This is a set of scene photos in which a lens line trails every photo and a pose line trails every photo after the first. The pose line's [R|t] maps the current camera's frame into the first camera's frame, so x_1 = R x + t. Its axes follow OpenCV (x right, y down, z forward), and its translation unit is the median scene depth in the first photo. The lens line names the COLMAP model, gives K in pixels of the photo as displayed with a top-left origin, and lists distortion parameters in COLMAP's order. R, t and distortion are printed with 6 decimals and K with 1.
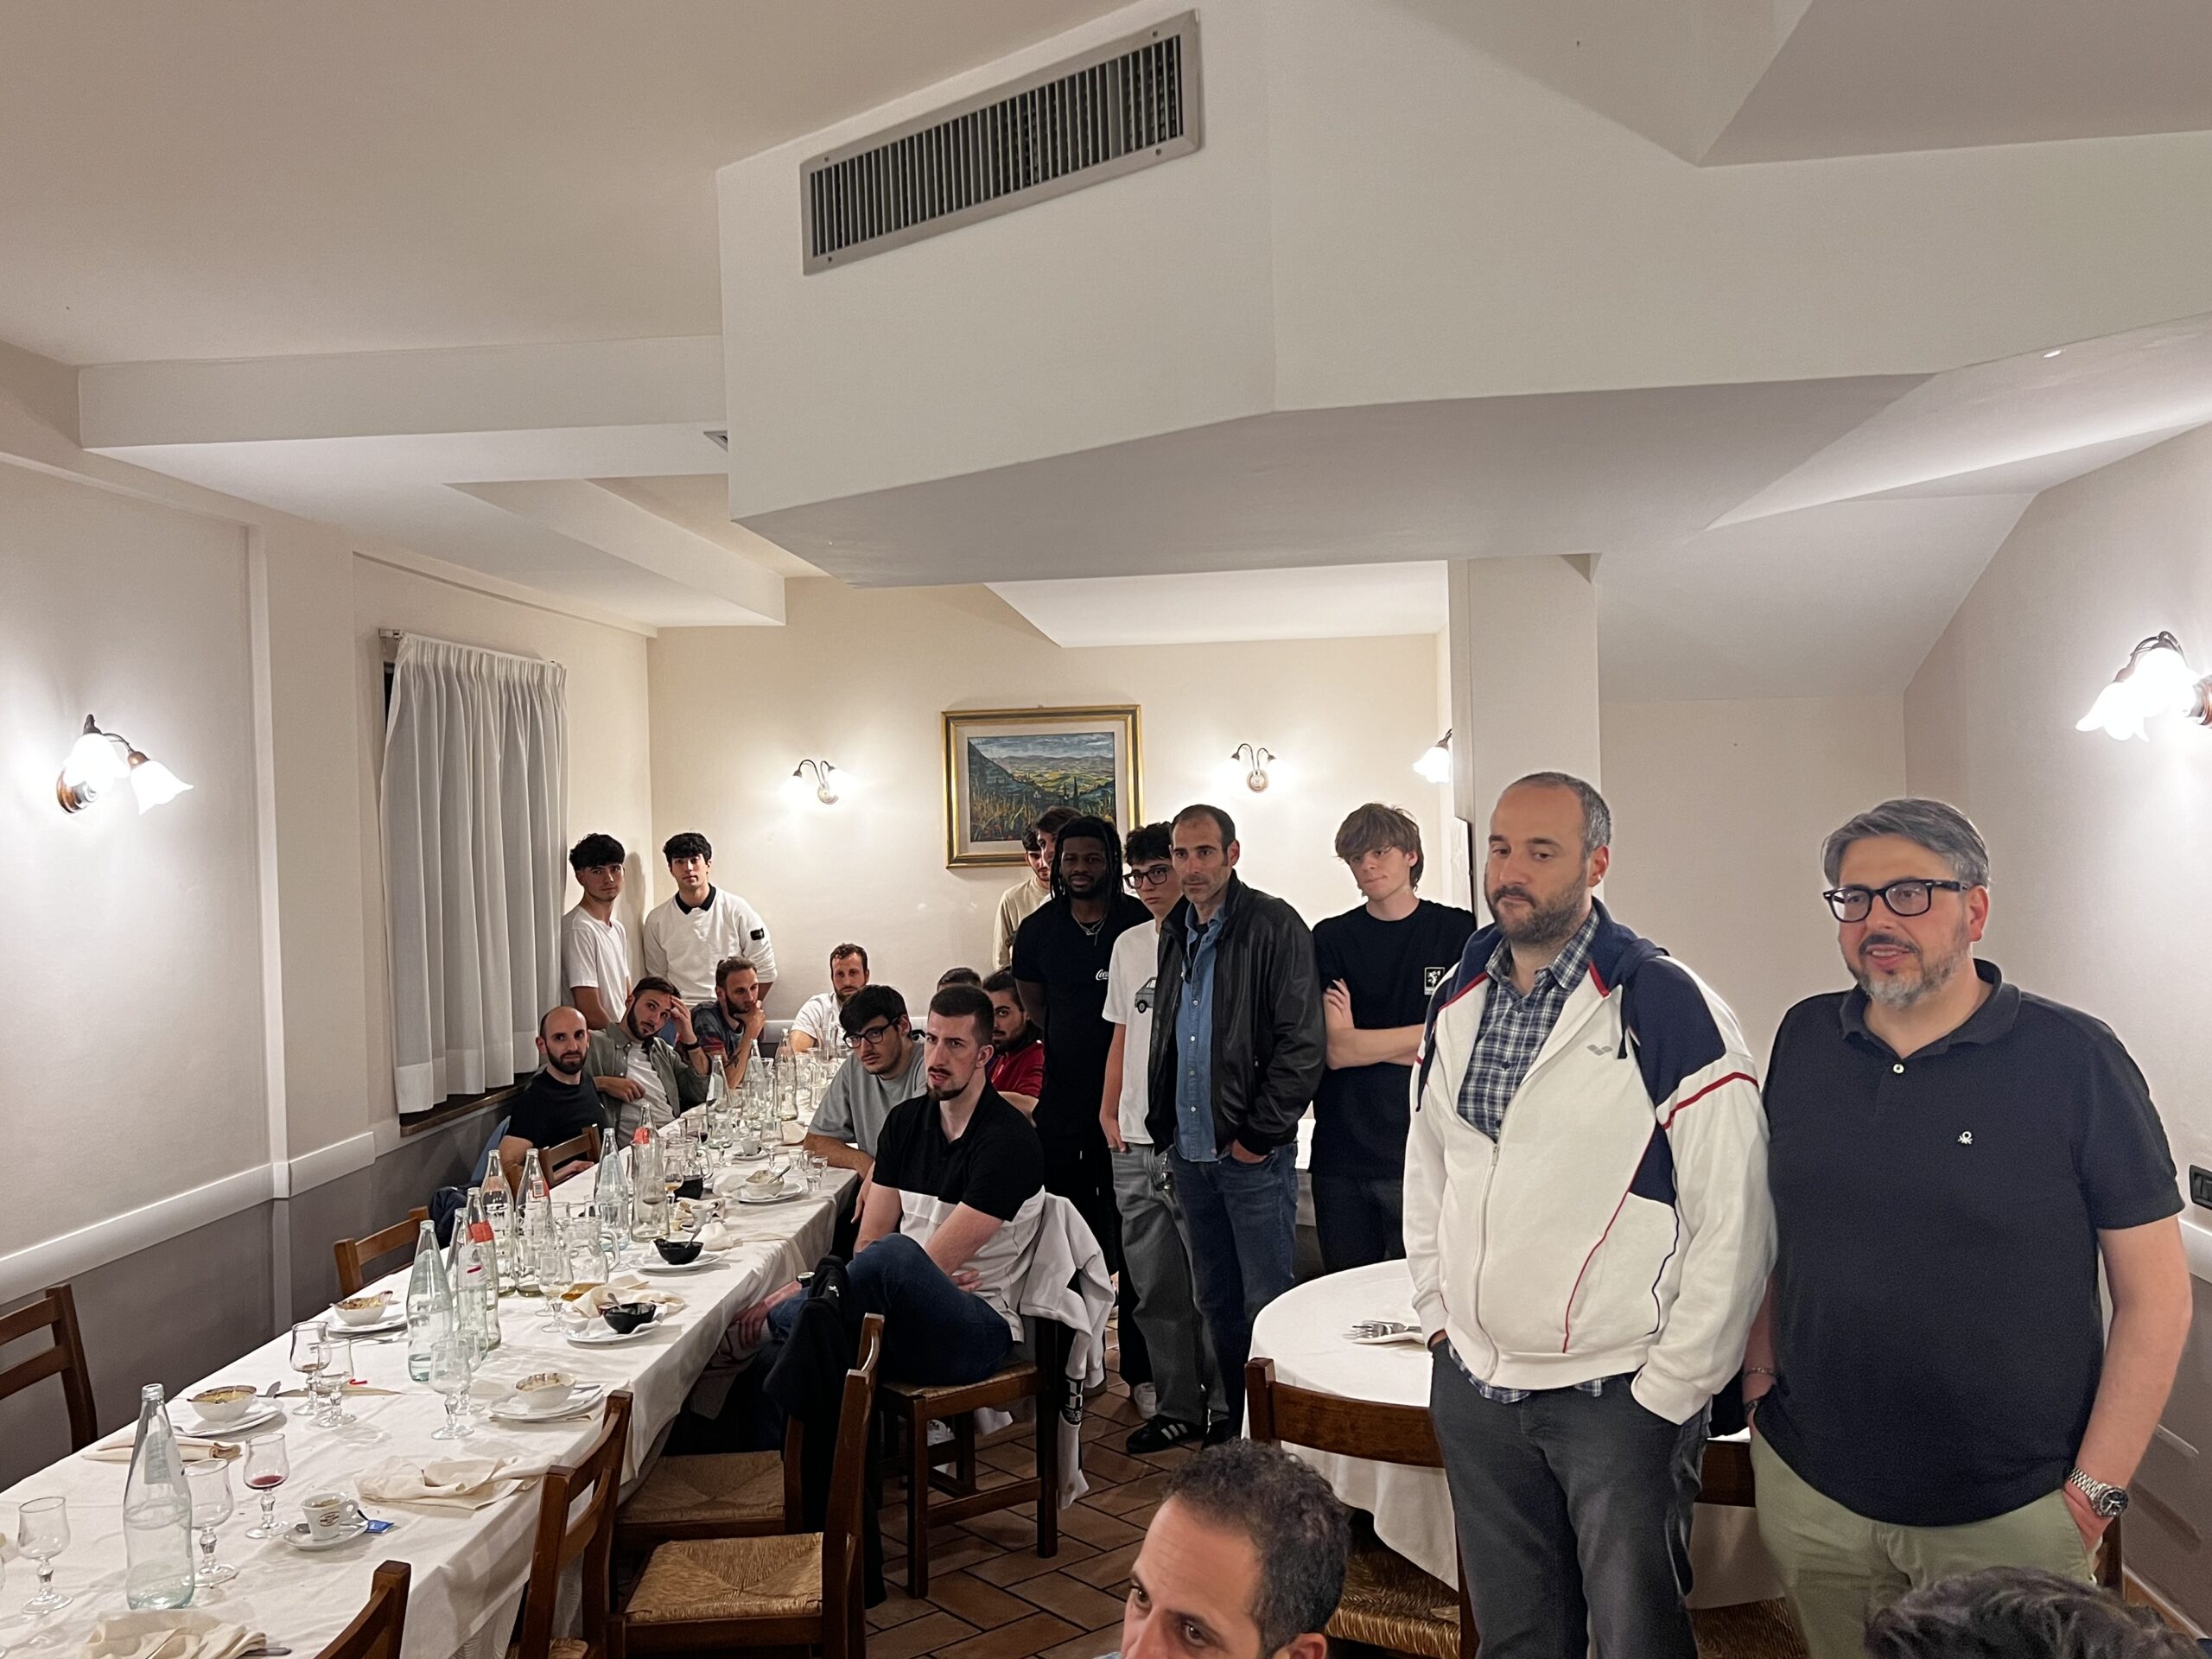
lens RADIAL K [[1866.0, 0, 1121.5], [0, 1866.0, 835.4], [0, 0, 1]] dist [0.044774, -0.002515]
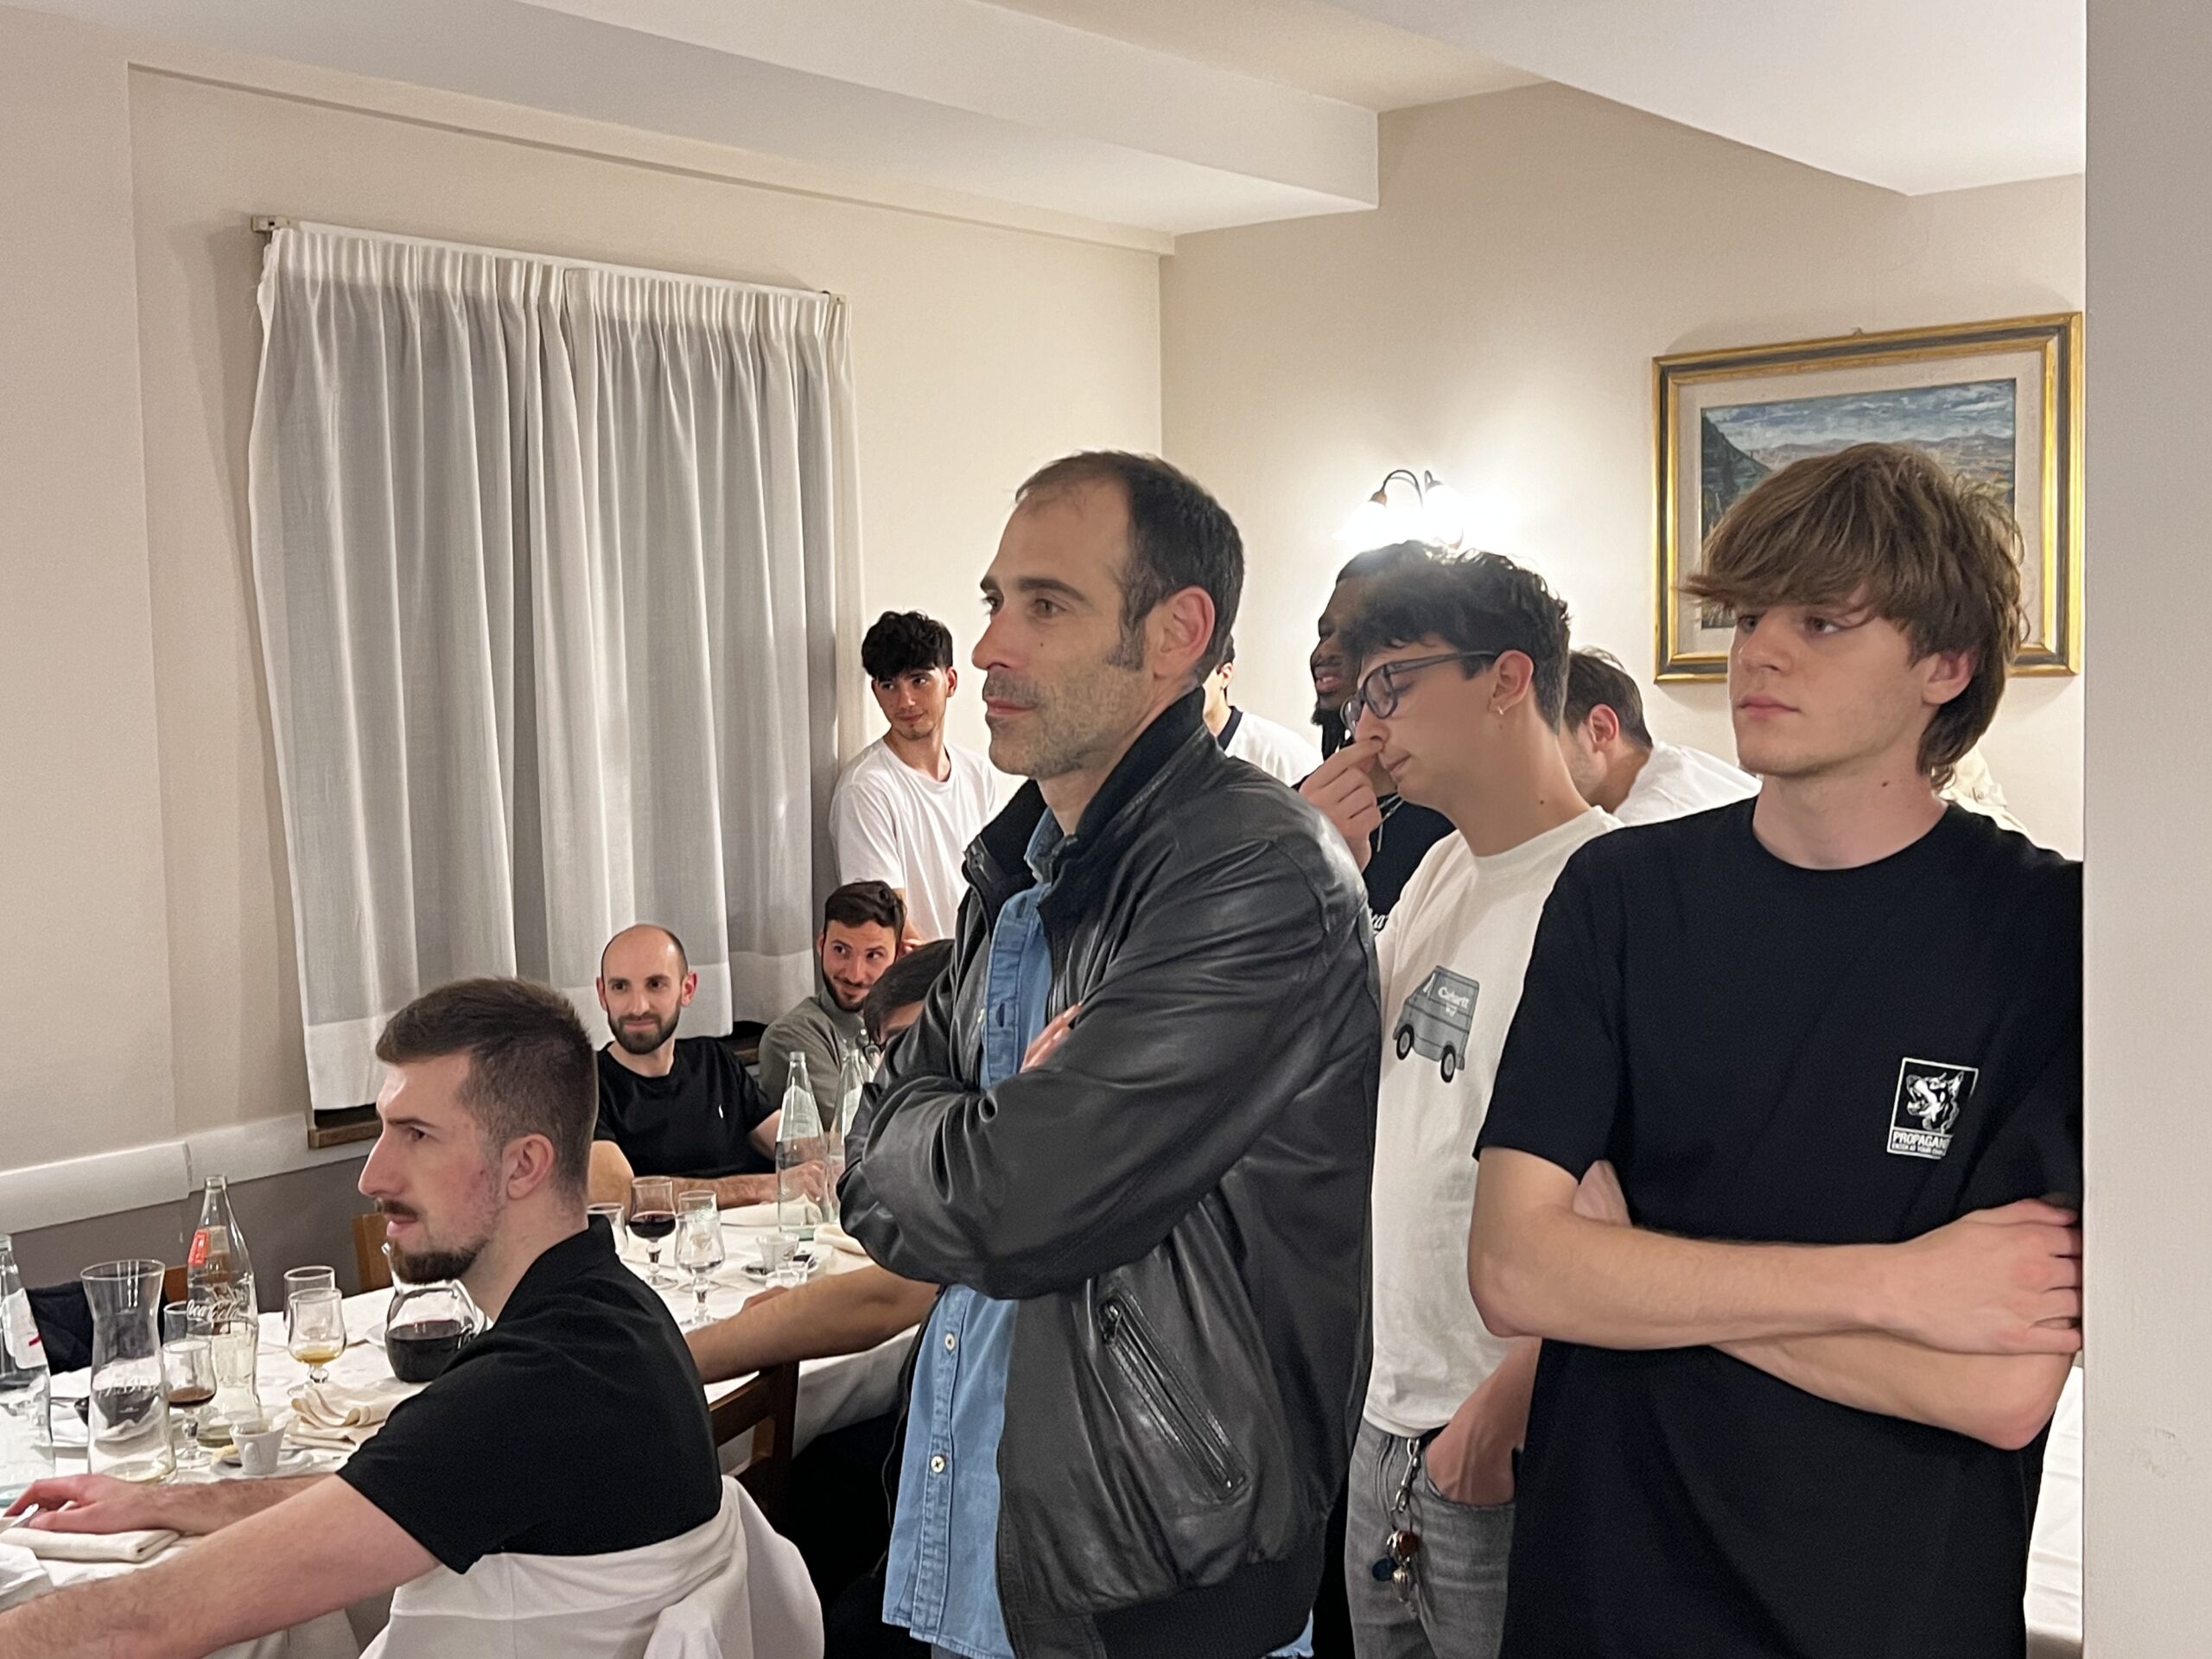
lens RADIAL K [[2594.4, 0, 1104.9], [0, 2594.4, 830.1], [0, 0, 1]] dist [0.171914, -0.400669]
pose [[0.824964, 0.045482, -0.563352, 0.174660], [-0.004781, 0.997283, 0.073514, 0.006354], [0.565165, -0.057953, 0.822940, 0.359387]]
